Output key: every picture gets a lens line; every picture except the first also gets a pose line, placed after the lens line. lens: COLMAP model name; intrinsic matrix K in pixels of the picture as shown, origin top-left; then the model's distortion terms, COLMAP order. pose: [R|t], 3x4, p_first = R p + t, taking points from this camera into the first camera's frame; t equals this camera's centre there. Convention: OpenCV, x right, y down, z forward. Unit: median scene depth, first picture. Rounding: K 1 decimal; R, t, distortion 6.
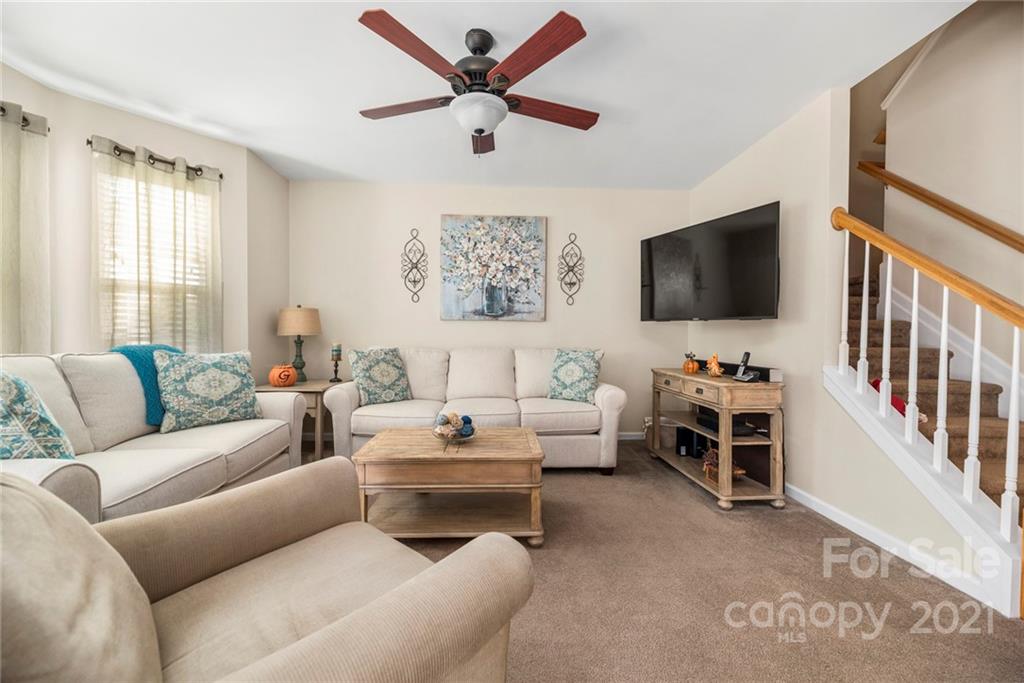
lens RADIAL K [[412.7, 0, 514.2], [0, 412.7, 338.6], [0, 0, 1]] dist [0.003052, 0.000255]
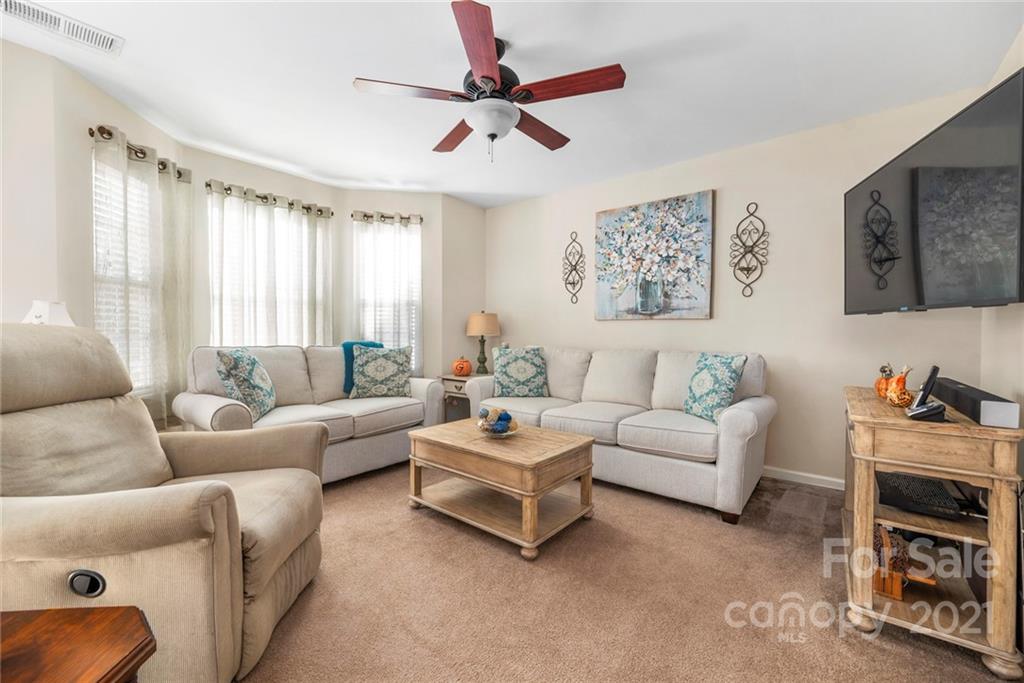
lens RADIAL K [[412.7, 0, 516.2], [0, 412.7, 341.0], [0, 0, 1]] dist [0.003052, 0.000255]
pose [[0.748012, 0.009878, -0.663611, 0.391937], [-0.008724, 0.999949, 0.005050, 0.001210], [0.663627, 0.002012, 0.748061, 0.165817]]
